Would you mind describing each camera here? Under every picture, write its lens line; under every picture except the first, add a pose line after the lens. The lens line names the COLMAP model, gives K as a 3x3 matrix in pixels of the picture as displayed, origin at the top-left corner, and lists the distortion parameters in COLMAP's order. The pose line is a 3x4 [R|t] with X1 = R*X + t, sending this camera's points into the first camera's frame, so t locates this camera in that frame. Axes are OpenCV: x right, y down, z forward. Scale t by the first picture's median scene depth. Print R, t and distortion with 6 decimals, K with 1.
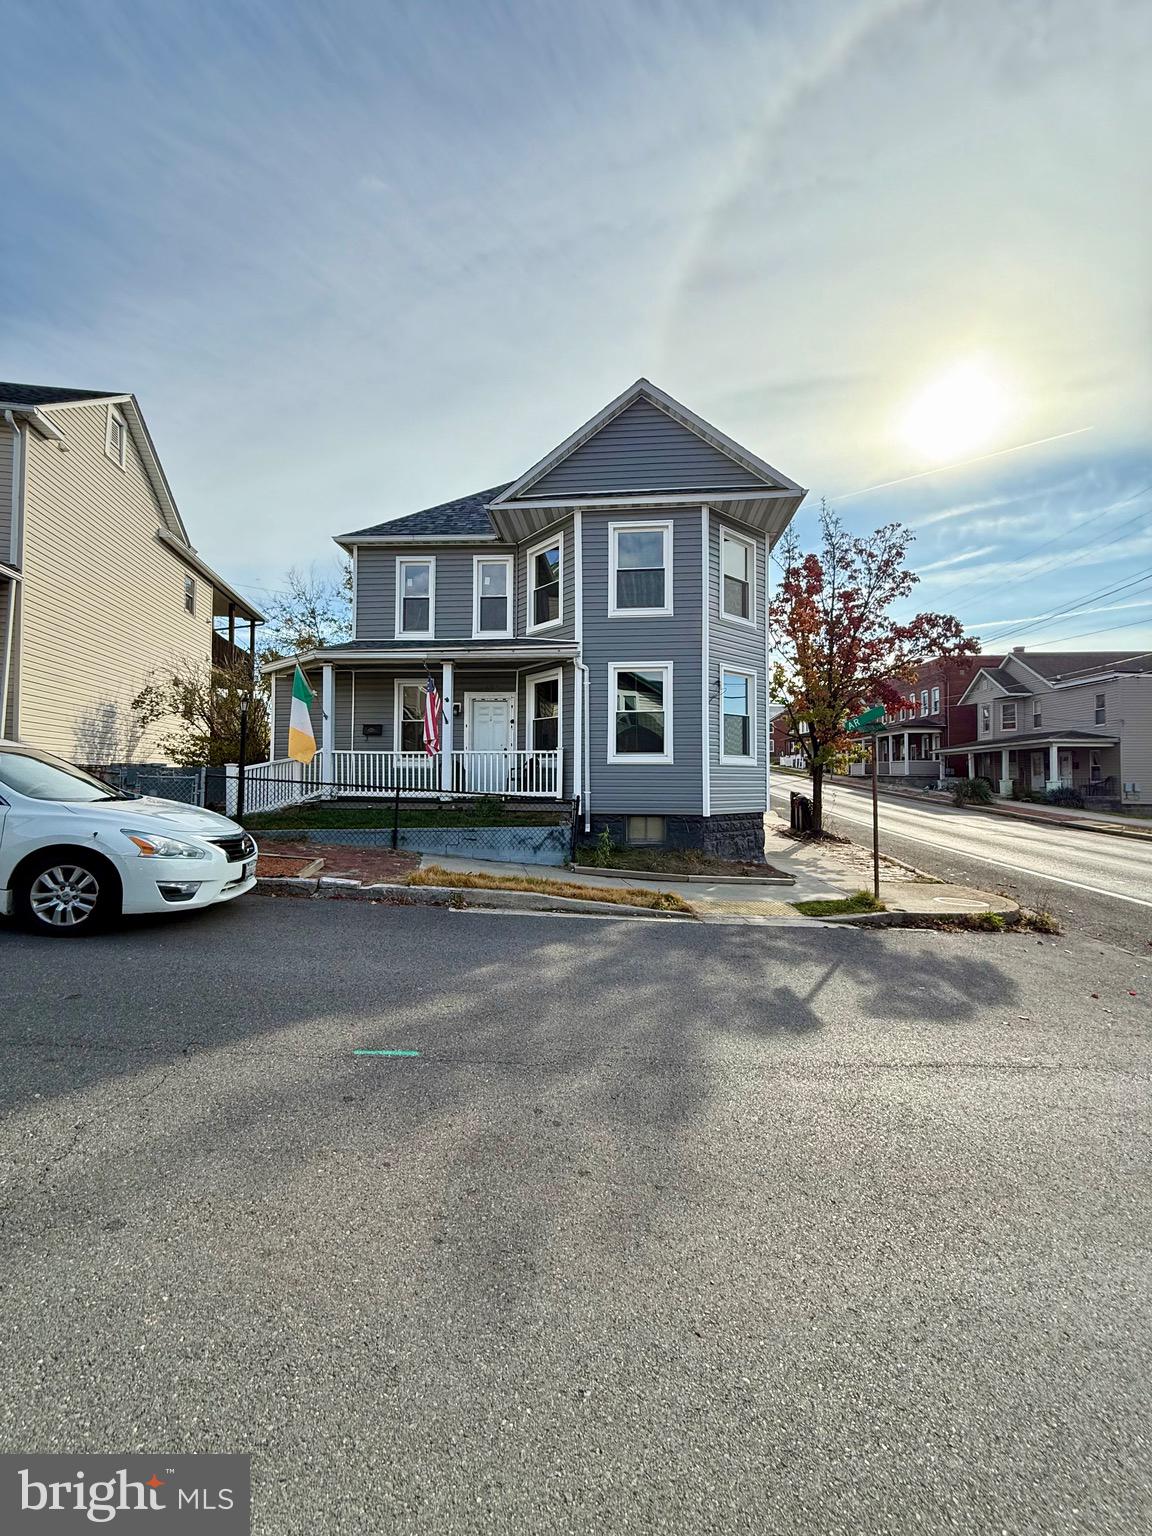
lens RADIAL K [[610.8, 0, 572.5], [0, 610.8, 762.7], [0, 0, 1]] dist [-0.000717, -0.000294]
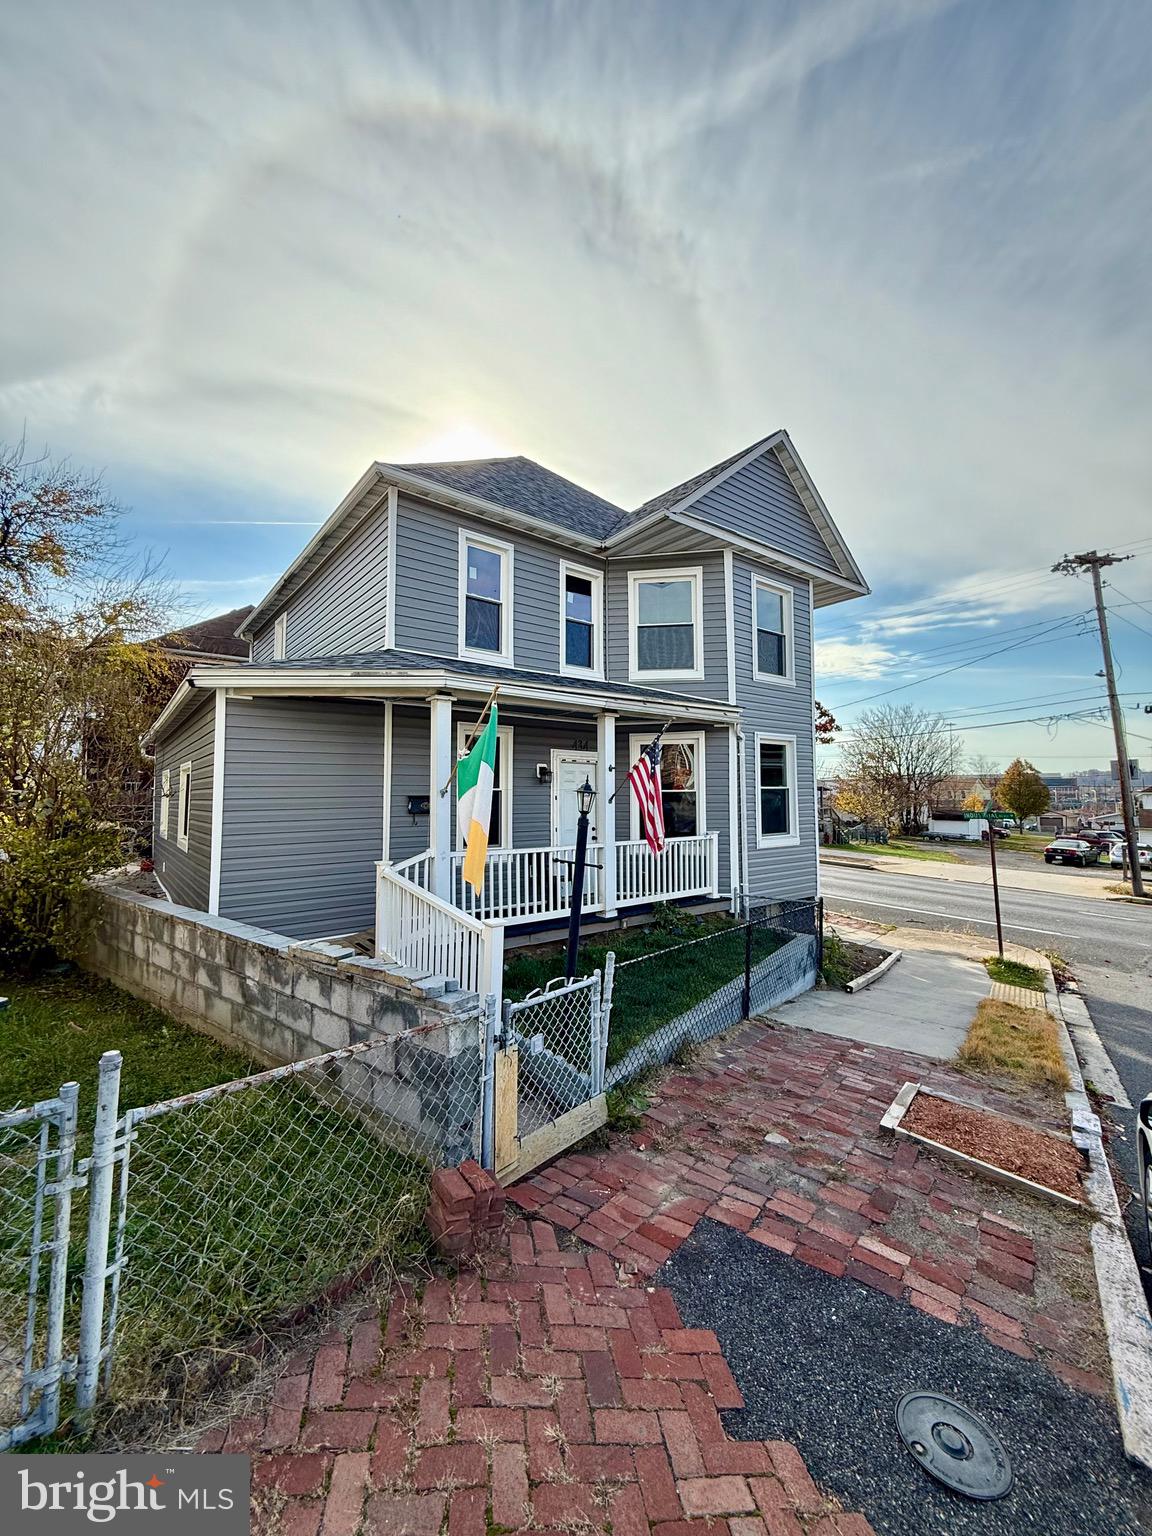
lens RADIAL K [[610.8, 0, 580.3], [0, 610.8, 762.6], [0, 0, 1]] dist [-0.000717, -0.000294]
pose [[0.730858, 0.031574, 0.681799, -0.690011], [-0.009668, 0.999308, -0.035913, -0.082698], [-0.682461, 0.019655, 0.730657, 0.513939]]
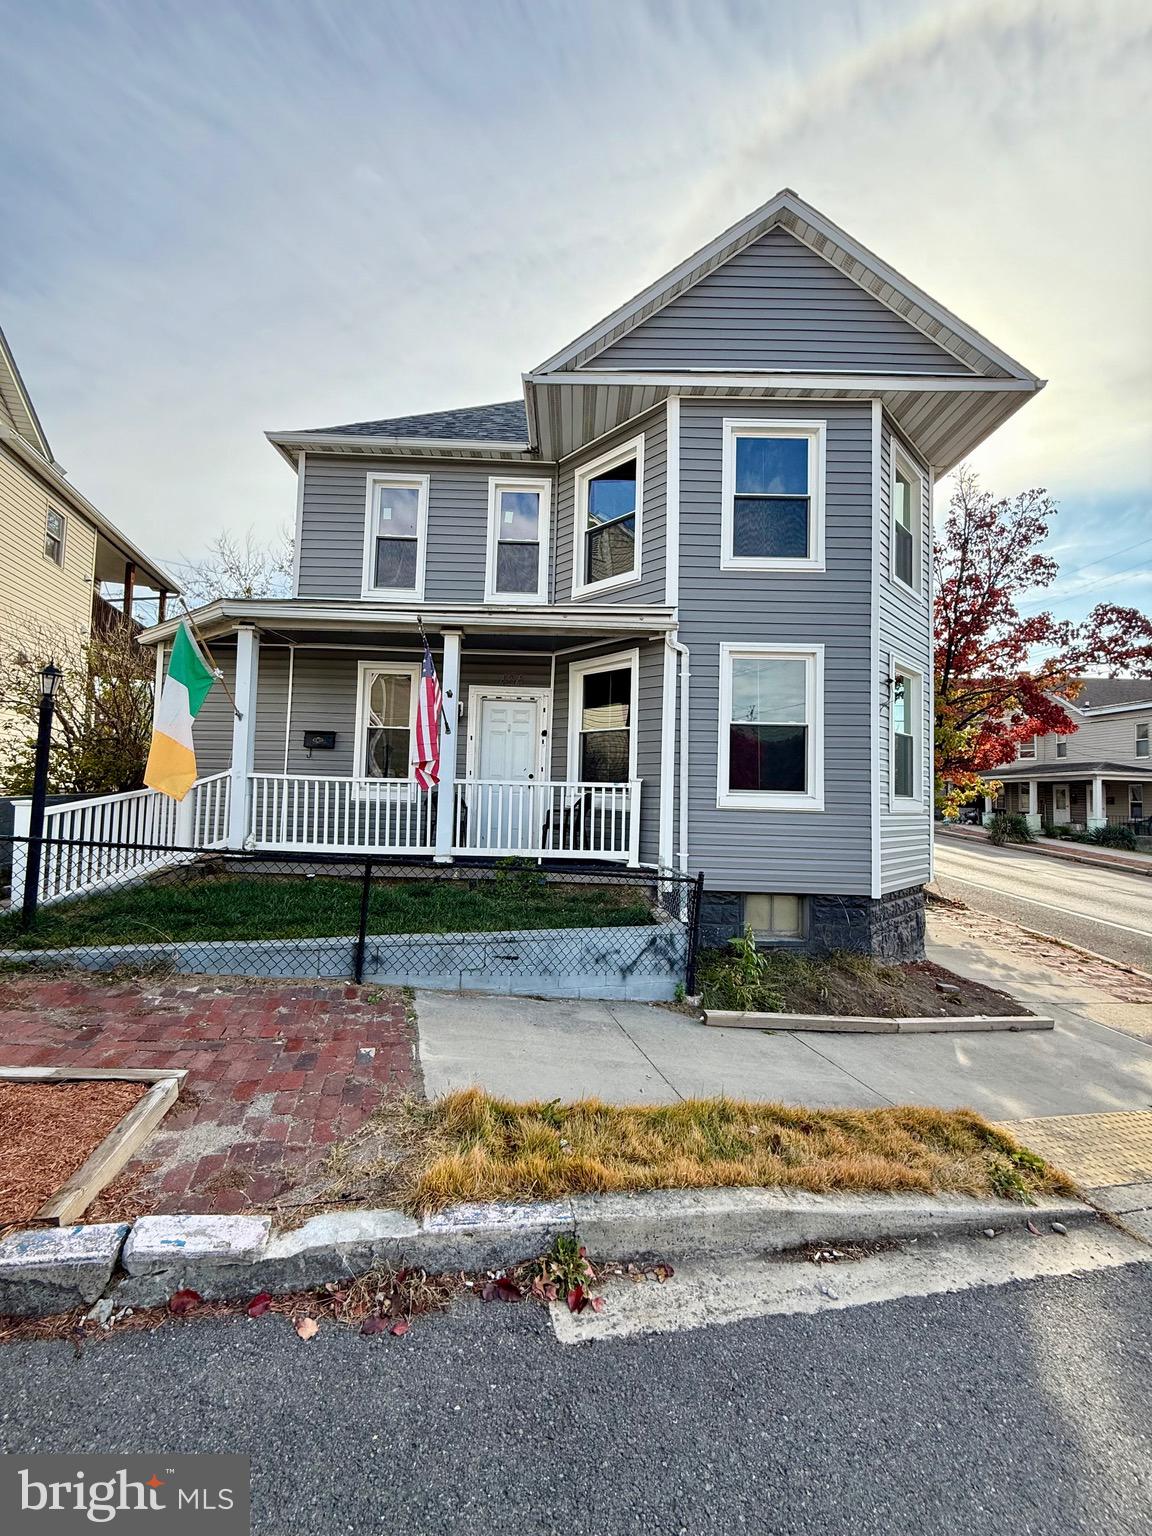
lens RADIAL K [[610.8, 0, 573.3], [0, 610.8, 763.5], [0, 0, 1]] dist [-0.000717, -0.000294]
pose [[0.996407, 0.027380, 0.080150, -0.128954], [-0.025568, 0.999396, -0.023557, -0.023300], [-0.080746, 0.021423, 0.996504, 0.388602]]
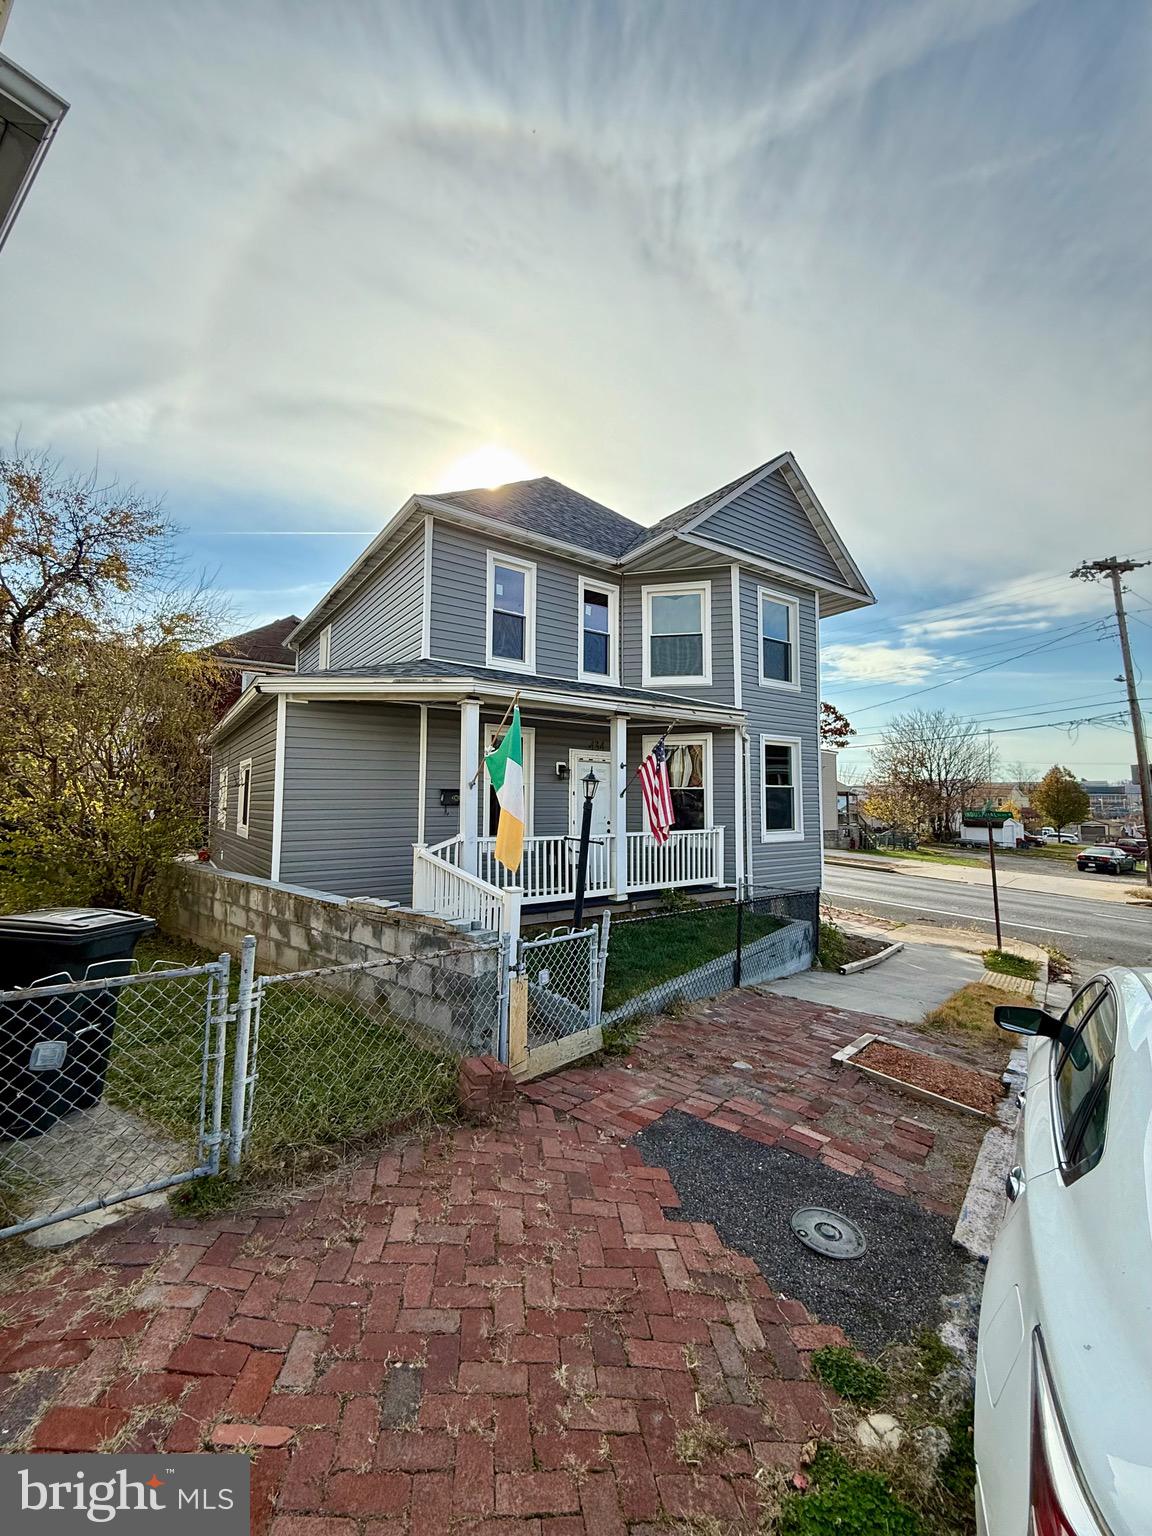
lens RADIAL K [[610.8, 0, 580.6], [0, 610.8, 762.9], [0, 0, 1]] dist [-0.000717, -0.000294]
pose [[0.761143, 0.040280, 0.647333, -0.725842], [-0.015906, 0.998929, -0.043454, -0.071447], [-0.648389, 0.022778, 0.760968, 0.450489]]
